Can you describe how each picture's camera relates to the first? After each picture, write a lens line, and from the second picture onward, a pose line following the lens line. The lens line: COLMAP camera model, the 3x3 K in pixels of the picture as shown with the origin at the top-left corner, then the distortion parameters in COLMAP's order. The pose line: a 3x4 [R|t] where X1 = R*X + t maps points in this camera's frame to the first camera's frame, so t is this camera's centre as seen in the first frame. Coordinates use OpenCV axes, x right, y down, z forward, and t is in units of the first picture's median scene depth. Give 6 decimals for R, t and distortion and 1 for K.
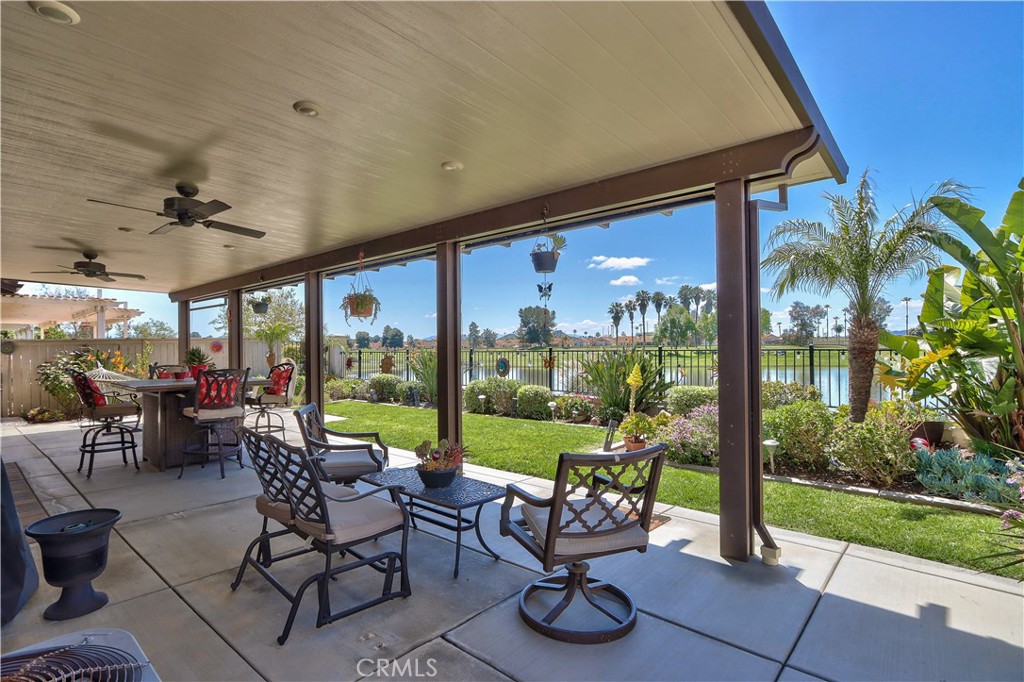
lens RADIAL K [[508.8, 0, 503.0], [0, 508.8, 343.3], [0, 0, 1]] dist [-0.015366, 0.003205]
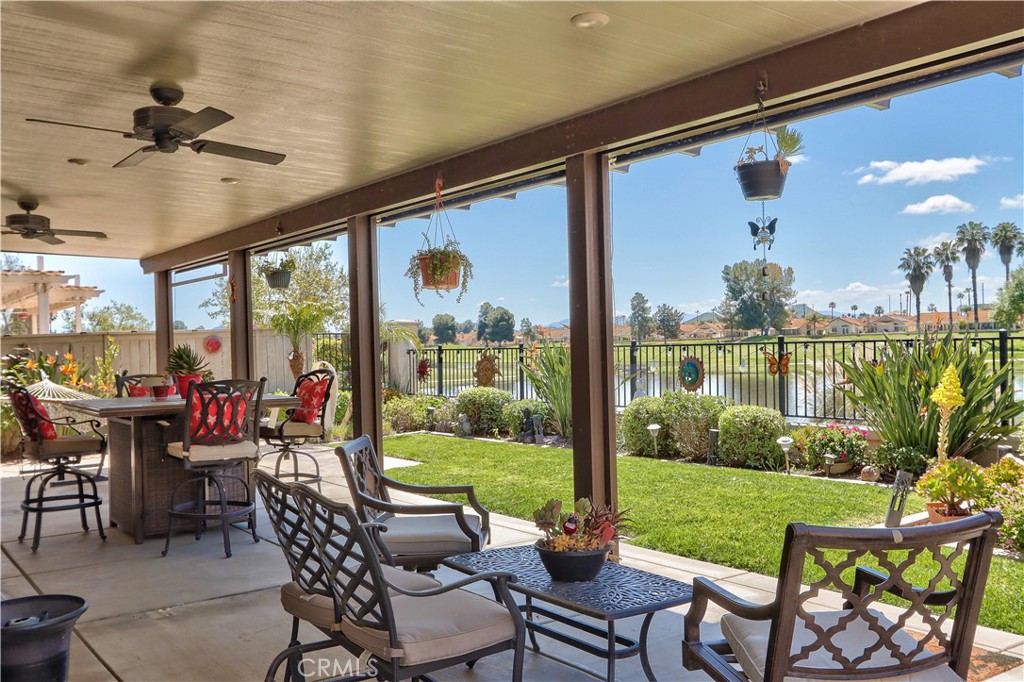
lens RADIAL K [[915.7, 0, 501.7], [0, 915.7, 341.4], [0, 0, 1]] dist [-0.014287, 0.056669]
pose [[0.978480, -0.015703, -0.205743, 0.003221], [0.017791, 0.999807, 0.008300, 0.000338], [0.205573, -0.011782, 0.978571, -0.010286]]
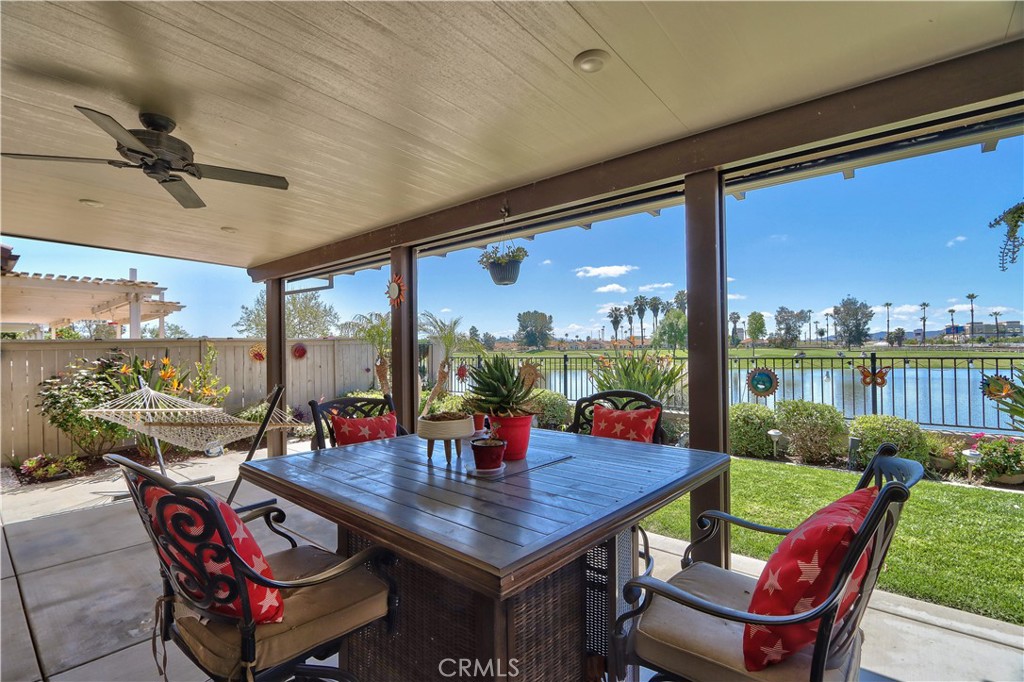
lens RADIAL K [[476.0, 0, 502.3], [0, 476.0, 345.0], [0, 0, 1]] dist [-0.019289, 0.004827]
pose [[0.999853, -0.000553, 0.017121, -0.380756], [0.000602, 0.999996, -0.002869, 0.000604], [-0.017119, 0.002879, 0.999849, 0.430701]]
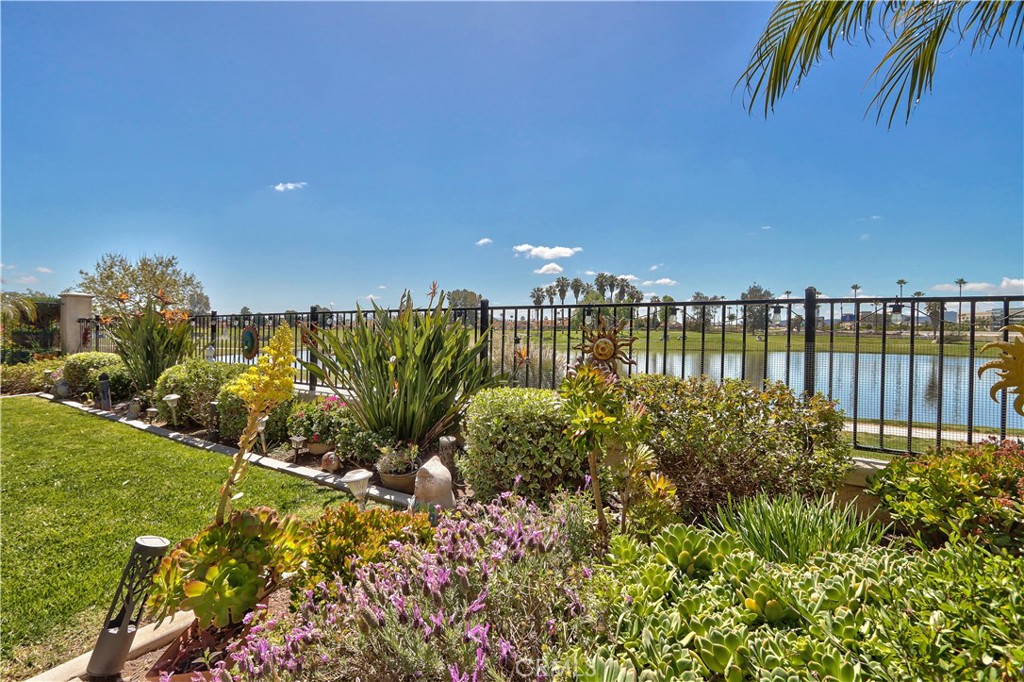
lens RADIAL K [[476.0, 0, 503.9], [0, 476.0, 340.5], [0, 0, 1]] dist [-0.019289, 0.004827]
pose [[0.989812, 0.014001, 0.141687, 0.226633], [-0.018311, 0.999407, 0.029164, 0.026099], [-0.141195, -0.031461, 0.989482, 0.471919]]
